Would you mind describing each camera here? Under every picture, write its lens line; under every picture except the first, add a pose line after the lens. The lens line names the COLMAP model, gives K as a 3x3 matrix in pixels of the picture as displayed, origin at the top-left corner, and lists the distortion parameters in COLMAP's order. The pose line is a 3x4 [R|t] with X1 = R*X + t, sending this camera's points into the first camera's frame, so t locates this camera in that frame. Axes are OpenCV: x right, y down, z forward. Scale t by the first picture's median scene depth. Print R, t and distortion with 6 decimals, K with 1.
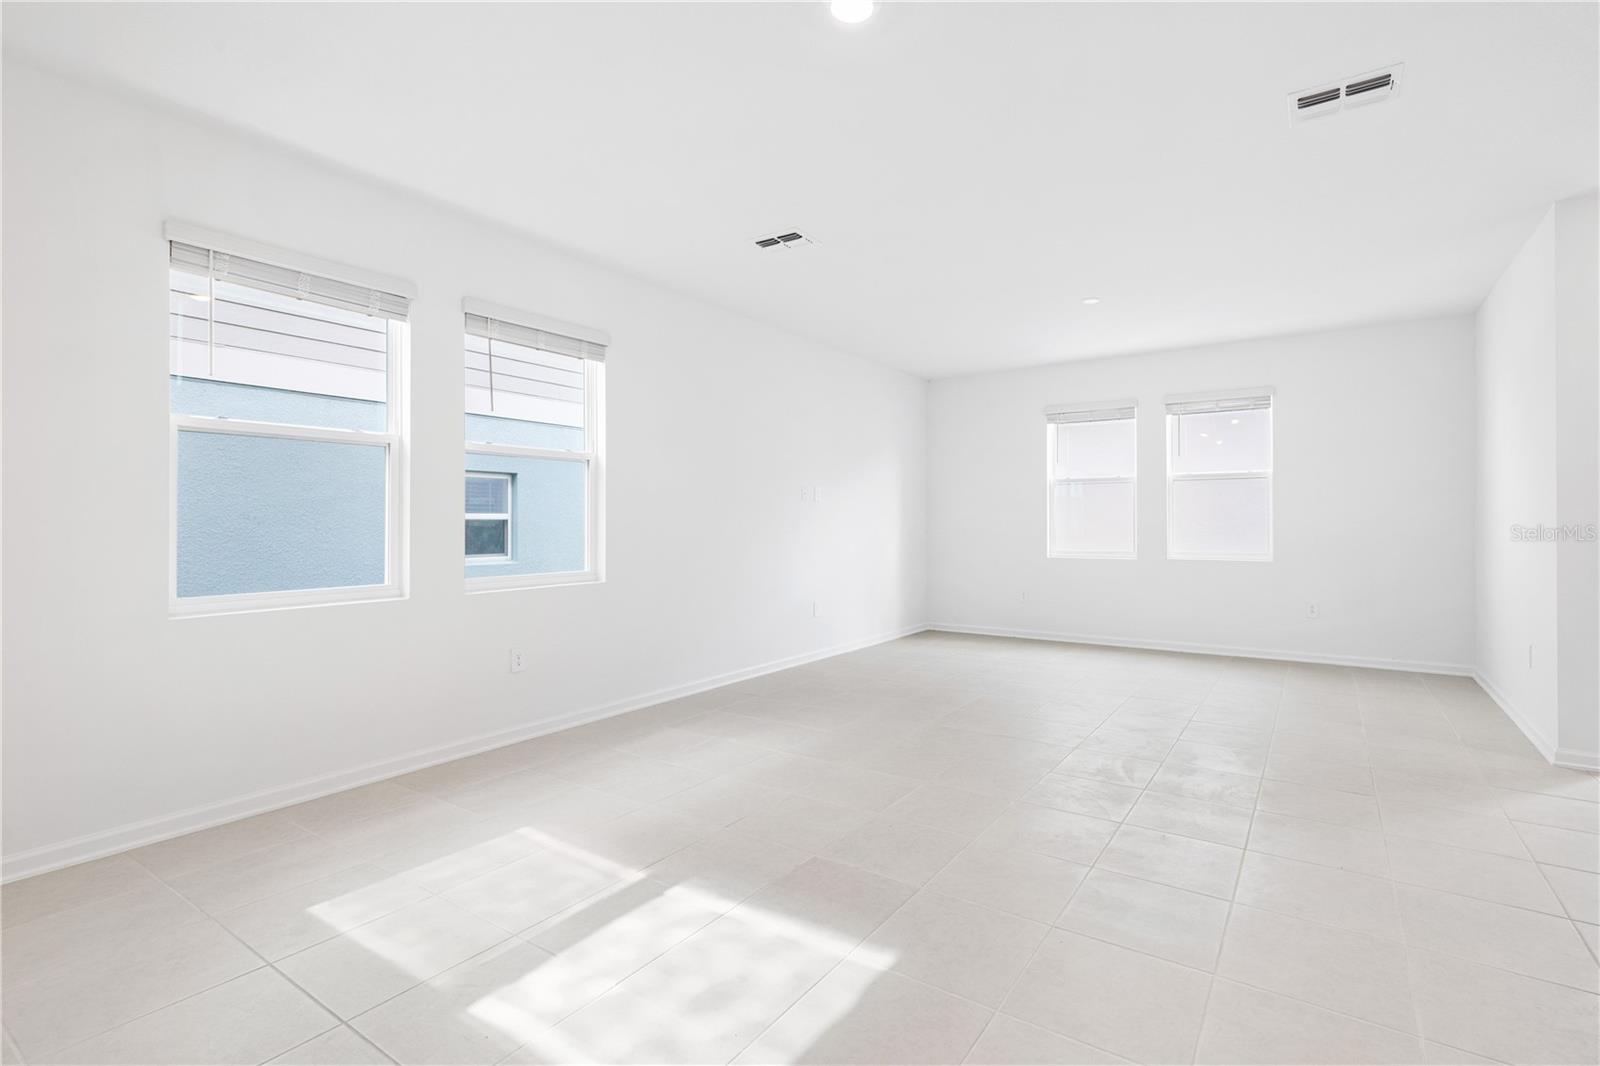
lens RADIAL K [[727.2, 0, 863.4], [0, 727.2, 517.4], [0, 0, 1]] dist [0.000148, -0.000077]
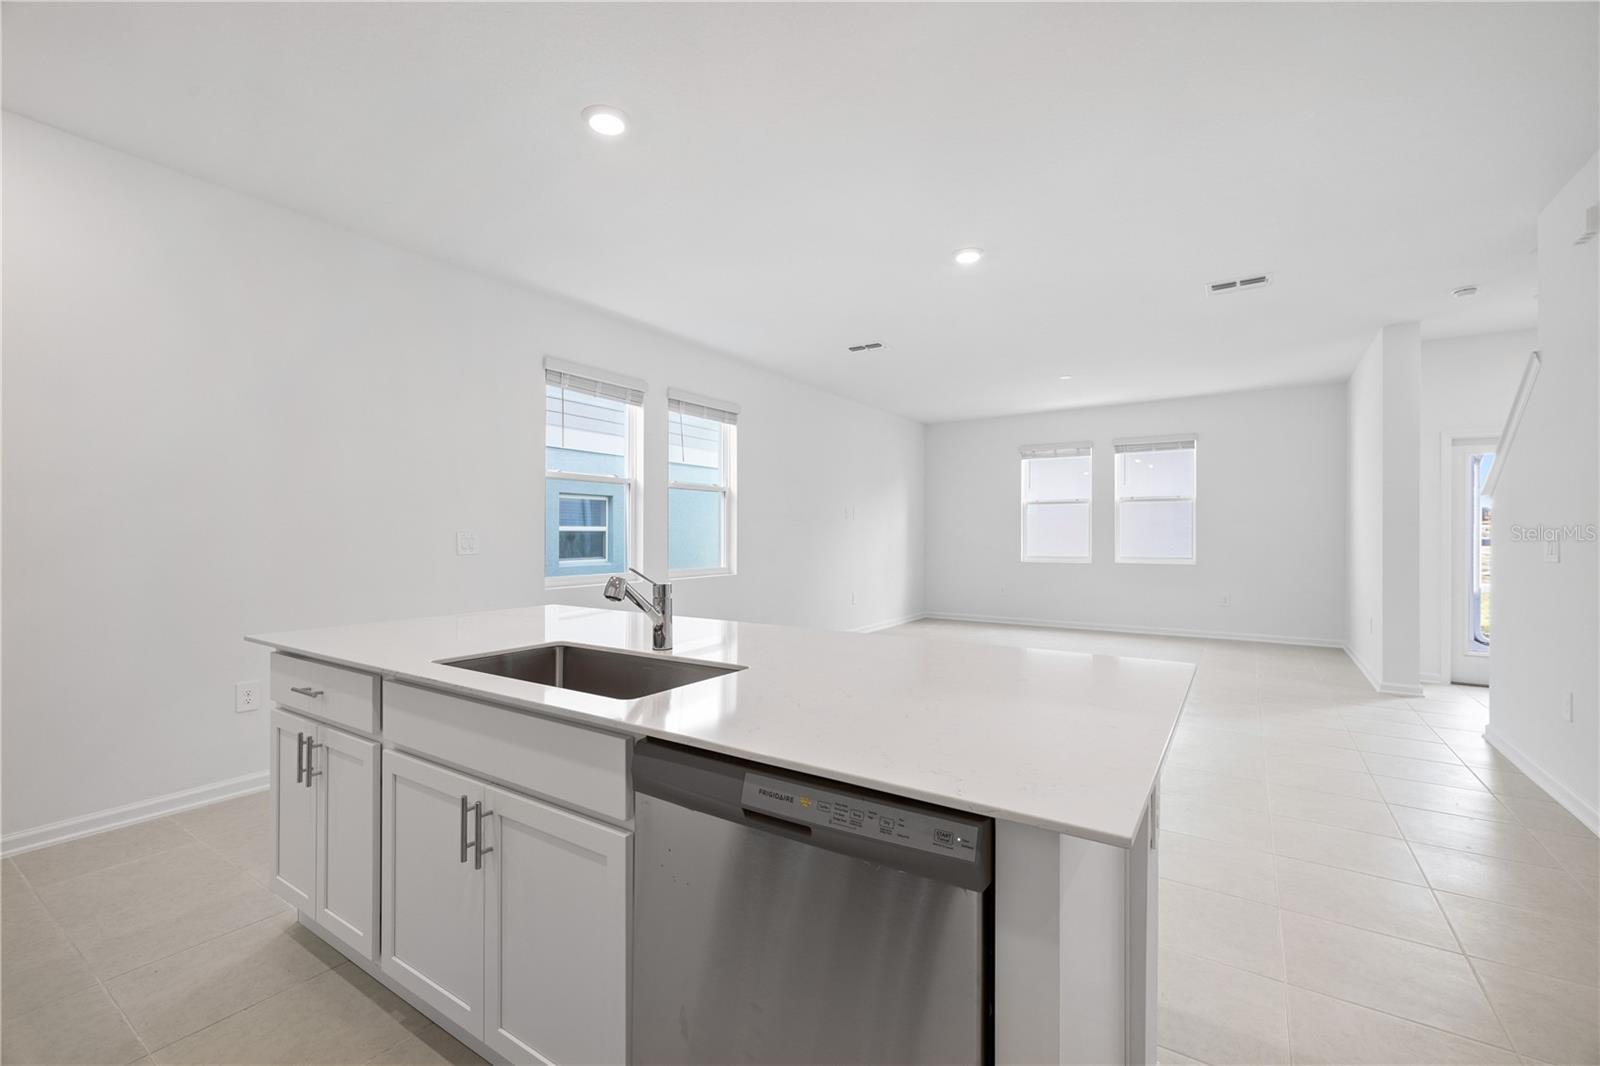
lens RADIAL K [[668.8, 0, 800.0], [0, 668.8, 533.0], [0, 0, 1]] dist [0.000370, 0.000112]
pose [[0.999747, 0.002627, -0.022358, -0.139052], [-0.002519, 0.999985, 0.004836, -0.001036], [0.022370, -0.004779, 0.999738, -0.248915]]
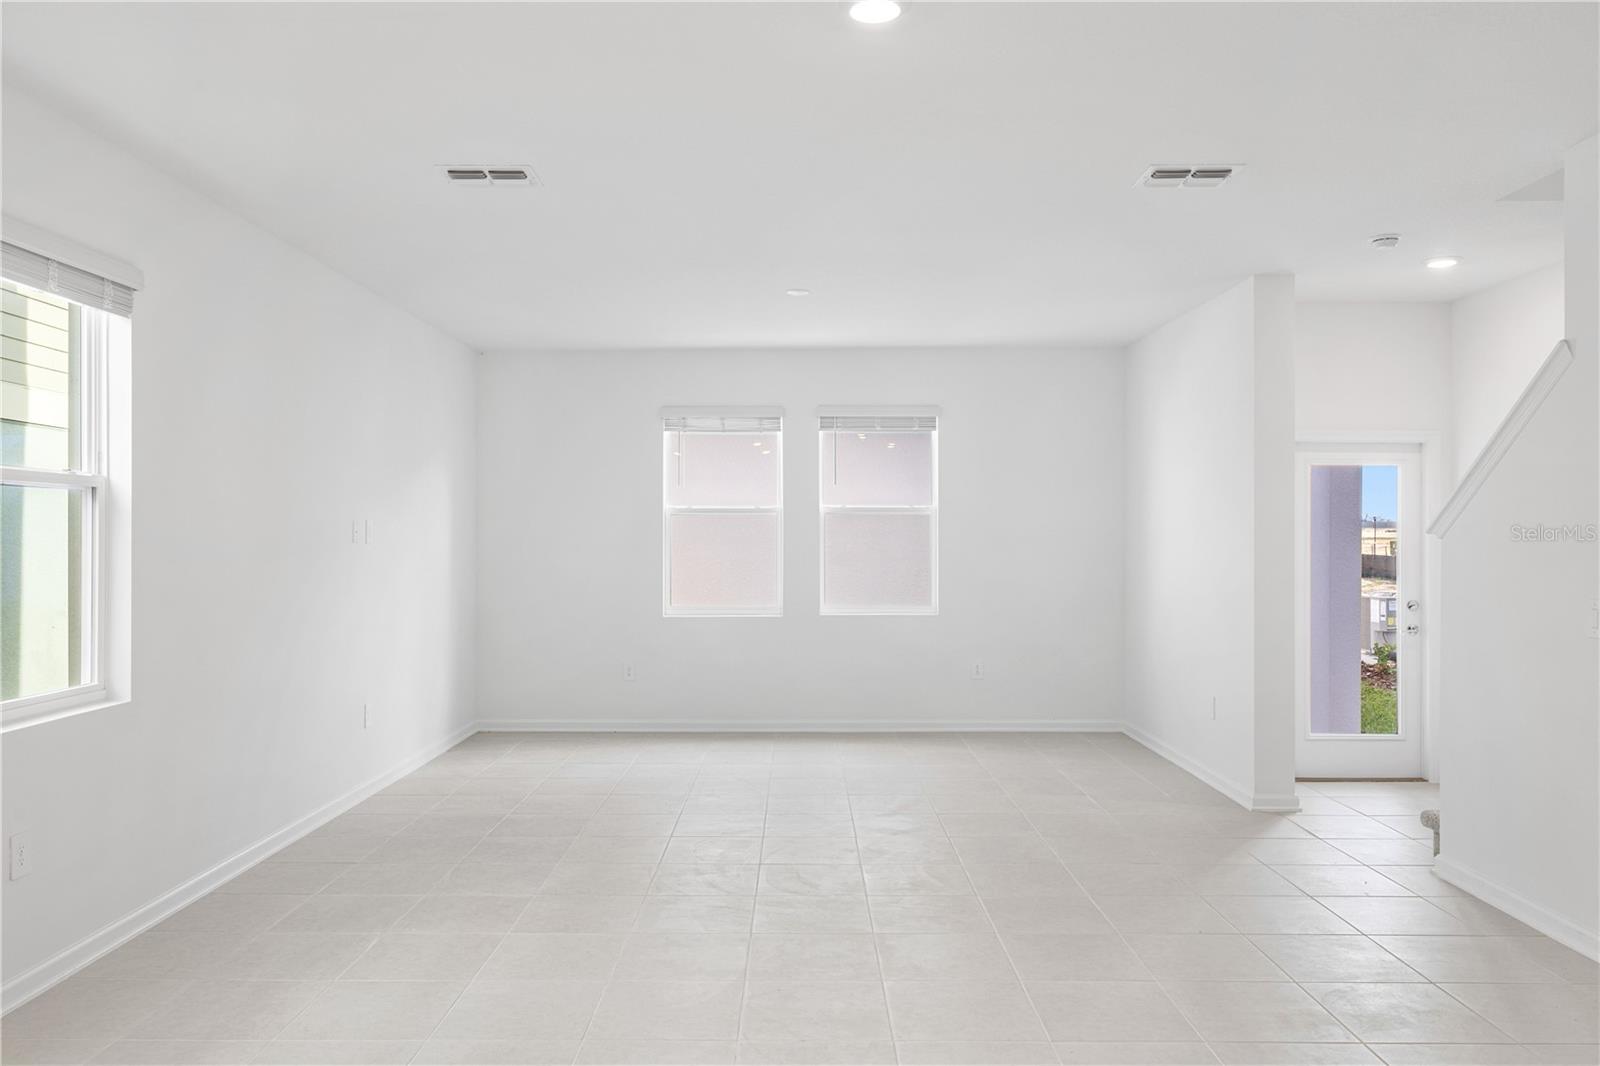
lens RADIAL K [[1135.3, 0, 790.8], [0, 1135.3, 533.2], [0, 0, 1]] dist [-0.002234, -0.000503]
pose [[0.850248, 0.004068, 0.526367, -0.271370], [-0.003986, 0.999991, -0.001291, -0.031502], [-0.526367, -0.001000, 0.850257, -0.024432]]
